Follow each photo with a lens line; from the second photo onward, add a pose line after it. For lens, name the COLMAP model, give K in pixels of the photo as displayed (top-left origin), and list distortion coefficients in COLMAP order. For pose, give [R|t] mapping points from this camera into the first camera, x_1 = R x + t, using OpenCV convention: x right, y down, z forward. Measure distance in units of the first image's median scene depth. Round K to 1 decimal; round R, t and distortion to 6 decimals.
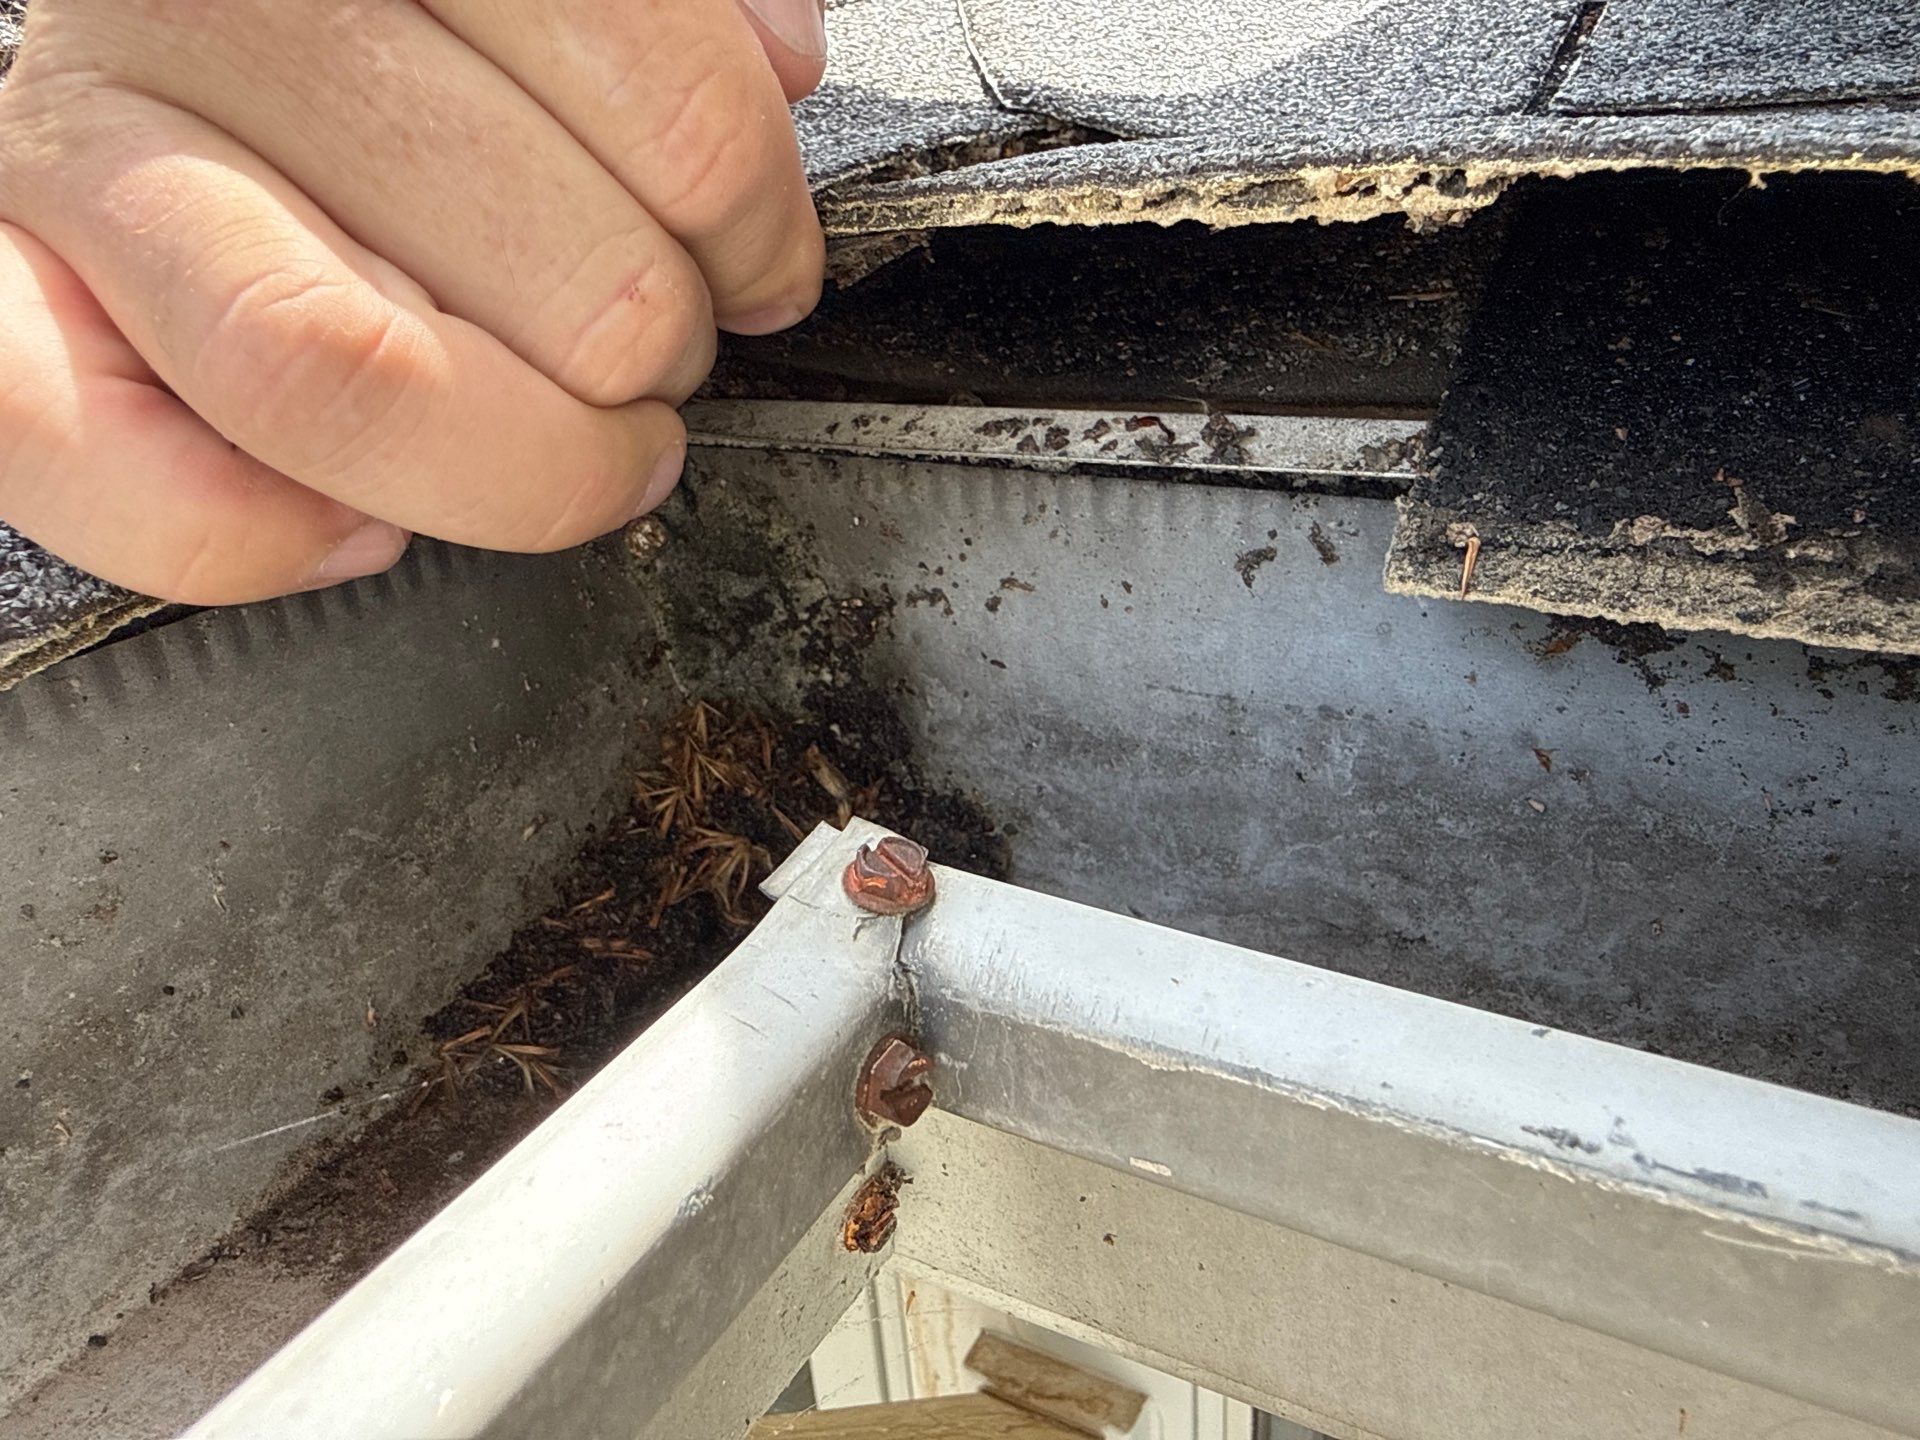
lens RADIAL K [[1370.1, 0, 963.8], [0, 1370.1, 718.3], [0, 0, 1]] dist [-0.005019, -0.000313]
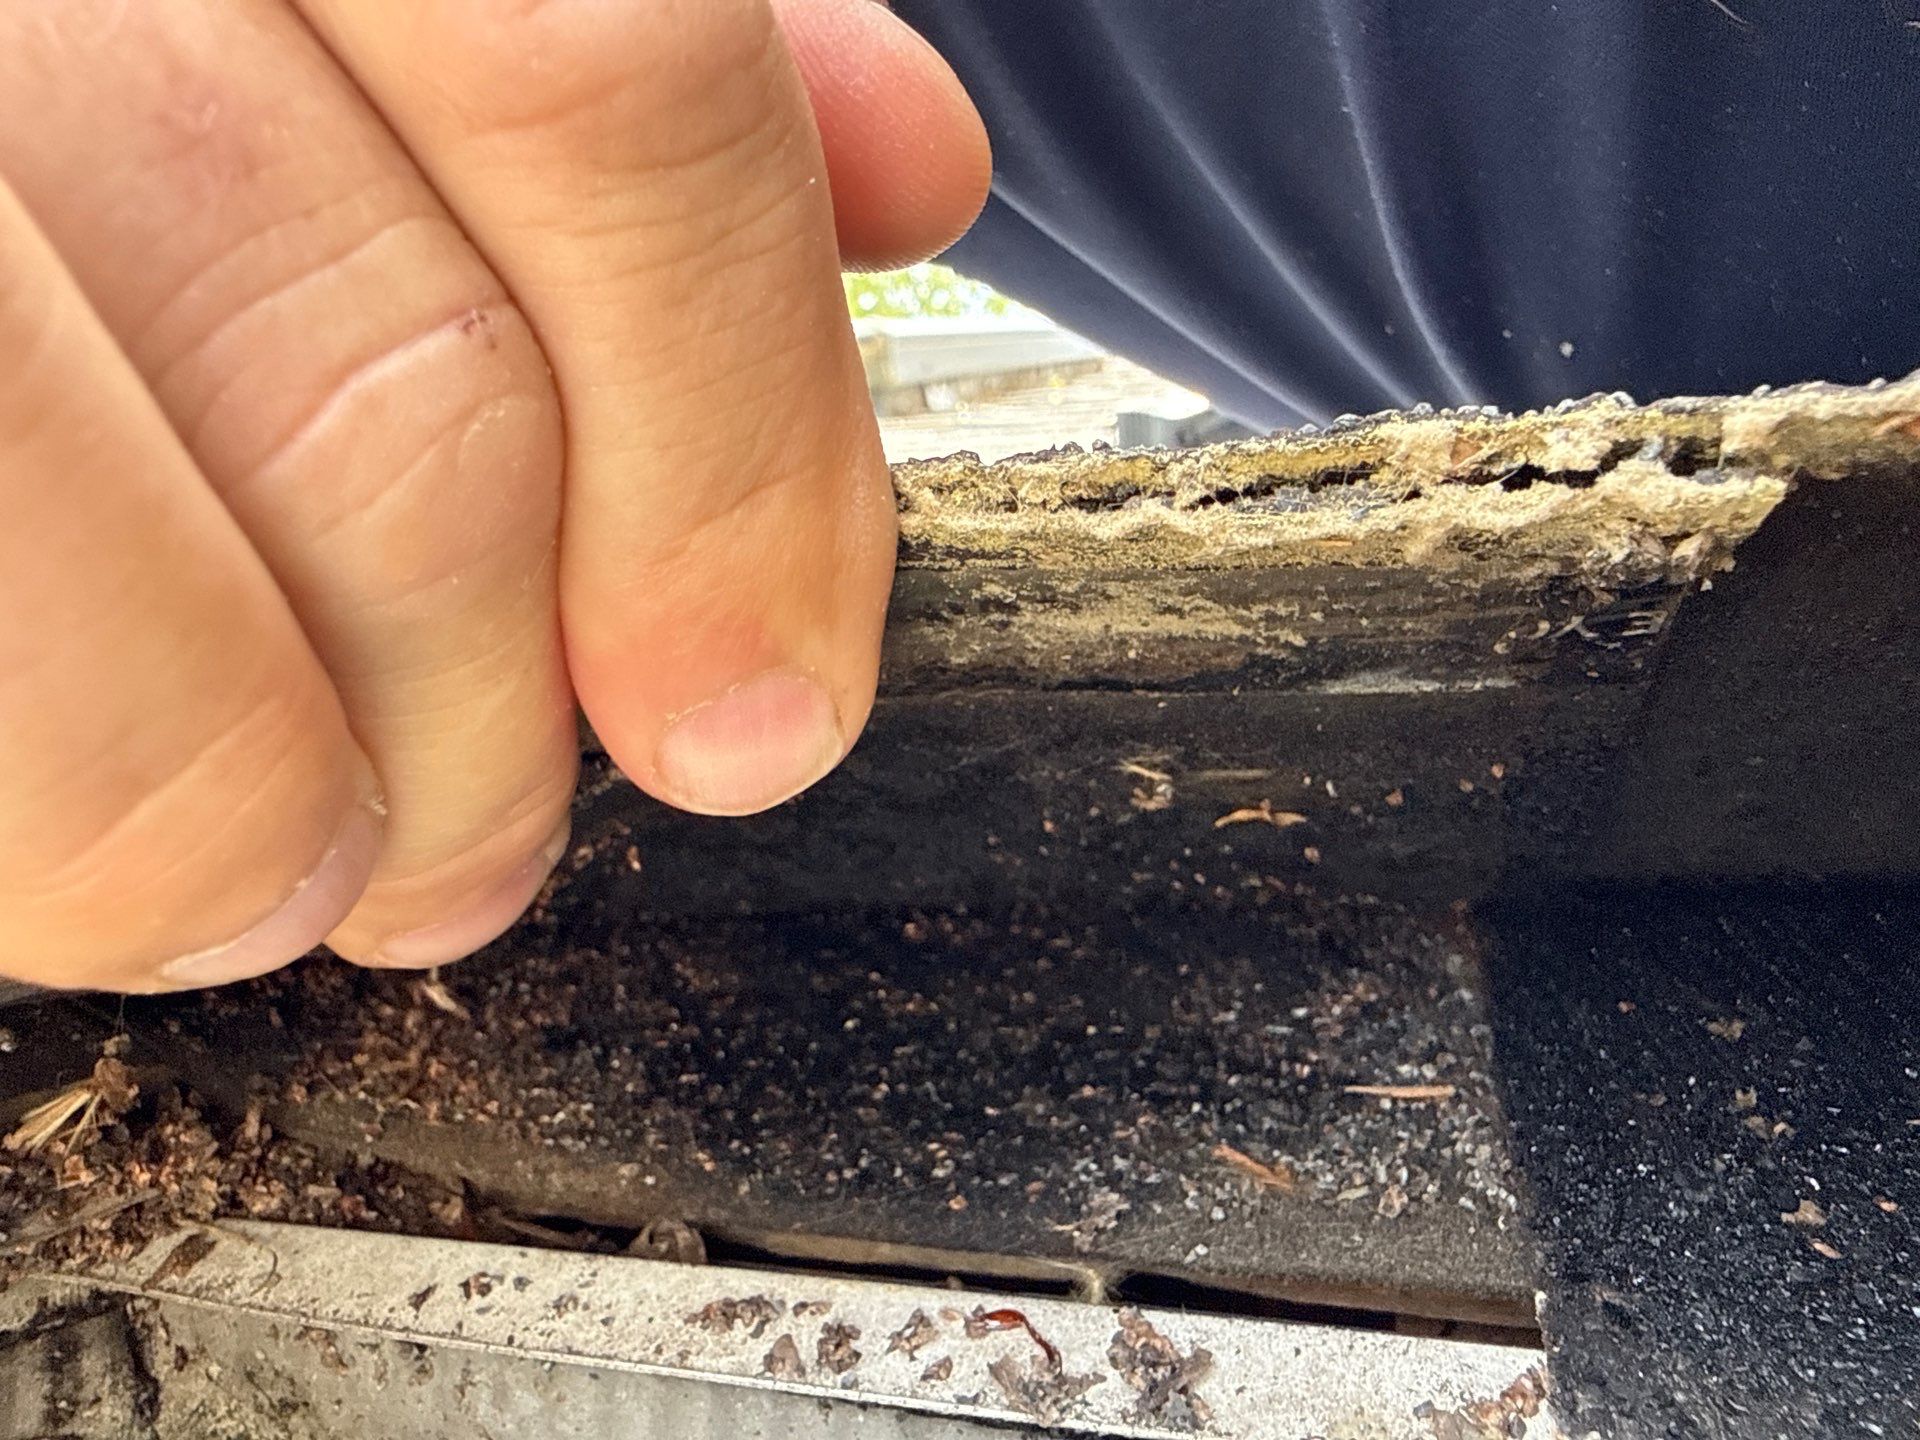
lens RADIAL K [[1457.3, 0, 961.3], [0, 1457.3, 720.4], [0, 0, 1]] dist [0.011006, 0.002475]
pose [[0.979951, 0.070549, 0.186332, -0.009605], [0.020526, 0.894488, -0.446620, -0.162786], [-0.198180, 0.441490, 0.875106, 0.363548]]
